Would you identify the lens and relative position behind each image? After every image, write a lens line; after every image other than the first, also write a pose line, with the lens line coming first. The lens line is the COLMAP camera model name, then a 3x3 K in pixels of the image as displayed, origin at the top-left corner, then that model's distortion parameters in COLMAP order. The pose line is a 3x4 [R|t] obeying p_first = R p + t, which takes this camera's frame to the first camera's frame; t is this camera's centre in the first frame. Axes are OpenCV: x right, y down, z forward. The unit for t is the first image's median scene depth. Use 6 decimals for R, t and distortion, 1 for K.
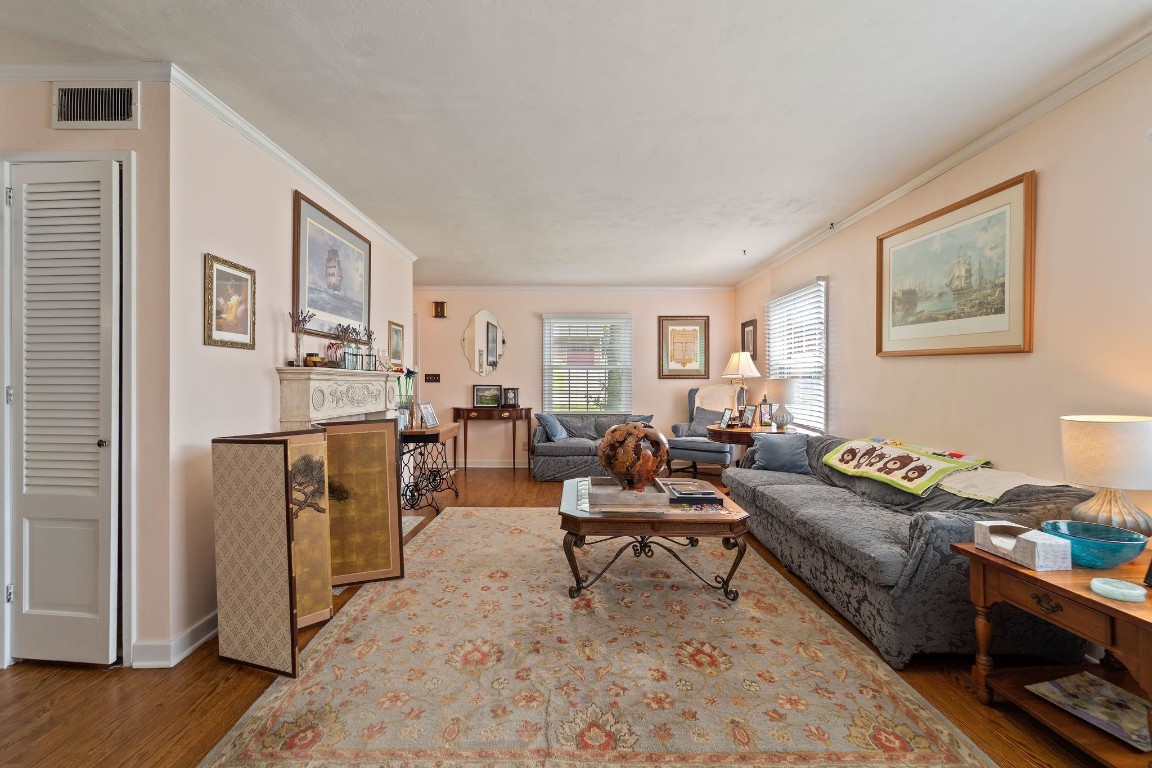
lens RADIAL K [[479.3, 0, 565.2], [0, 479.3, 383.1], [0, 0, 1]] dist [-0.000478, -0.000259]
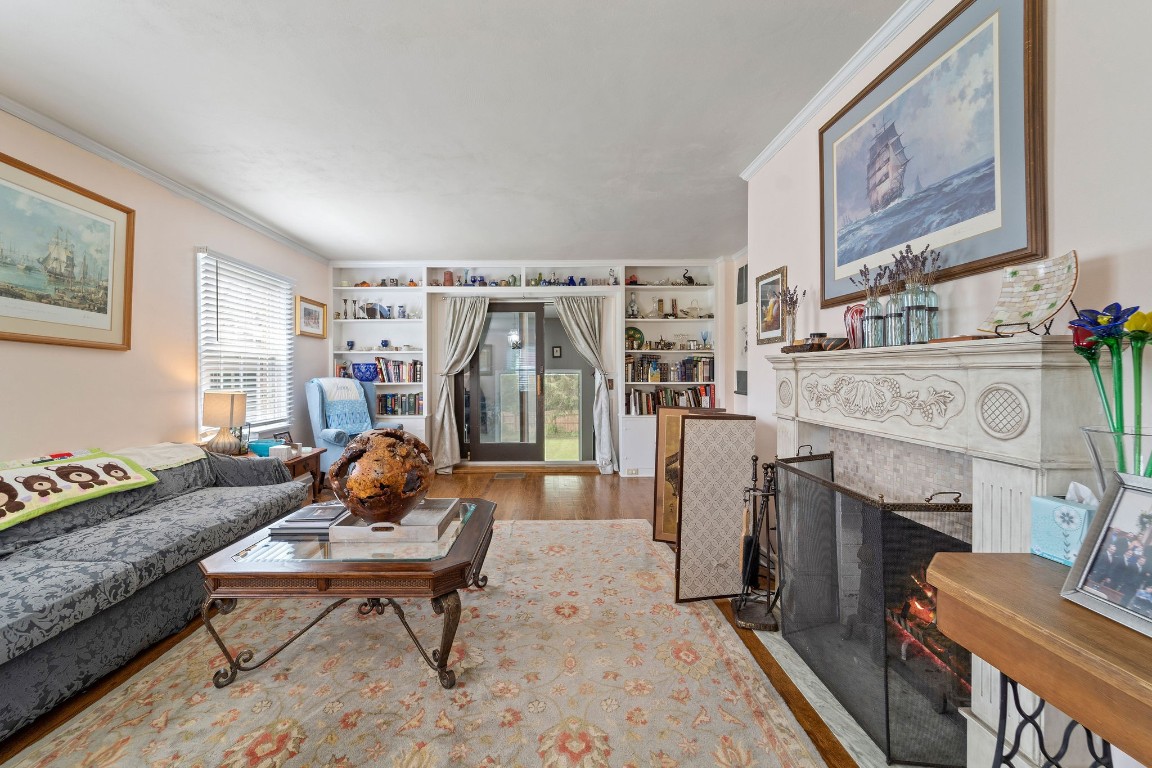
lens RADIAL K [[479.3, 0, 565.2], [0, 479.3, 383.1], [0, 0, 1]] dist [-0.000478, -0.000259]
pose [[-0.998813, 0.004094, -0.048545, -0.104065], [0.002909, 0.999696, 0.024467, -0.003838], [0.048631, 0.024296, -0.998521, 1.873654]]
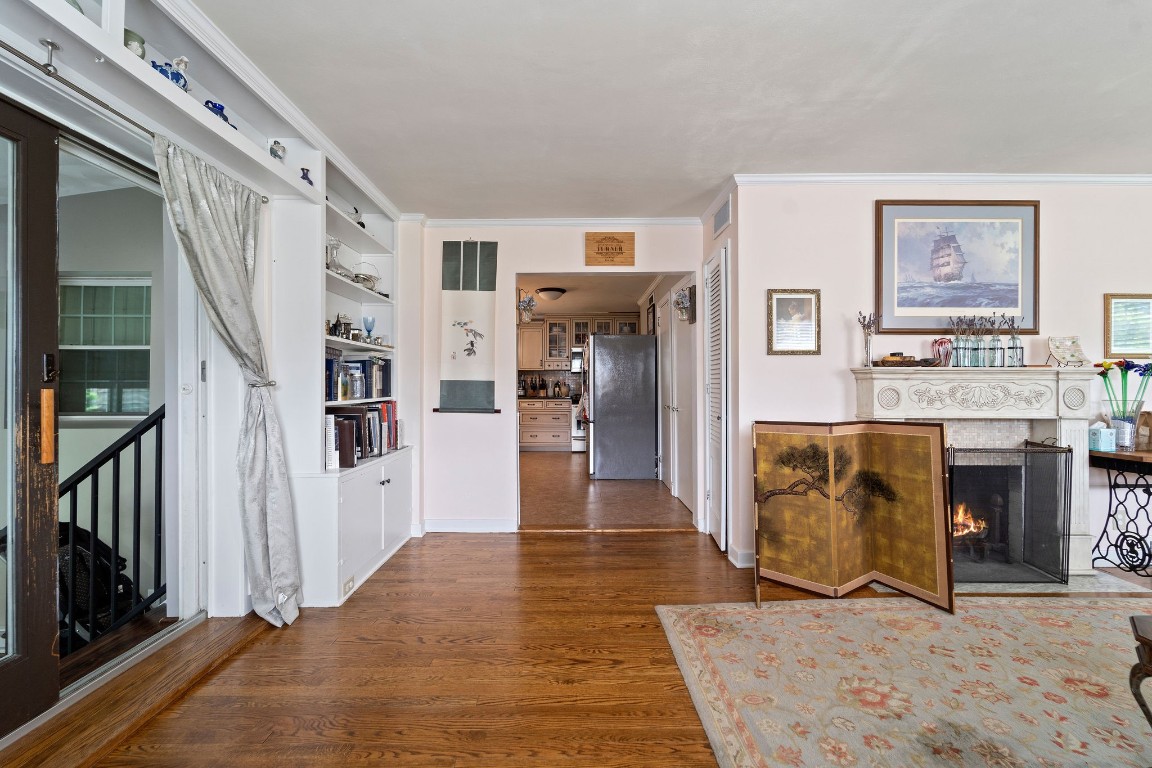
lens RADIAL K [[462.2, 0, 576.0], [0, 462.2, 384.0], [0, 0, 1]] dist [-0.000005, -0.000117]
pose [[0.020400, 0.000447, -0.999792, 0.469329], [-0.001060, 0.999999, 0.000426, 0.004258], [0.999791, 0.001051, 0.020400, 0.331854]]
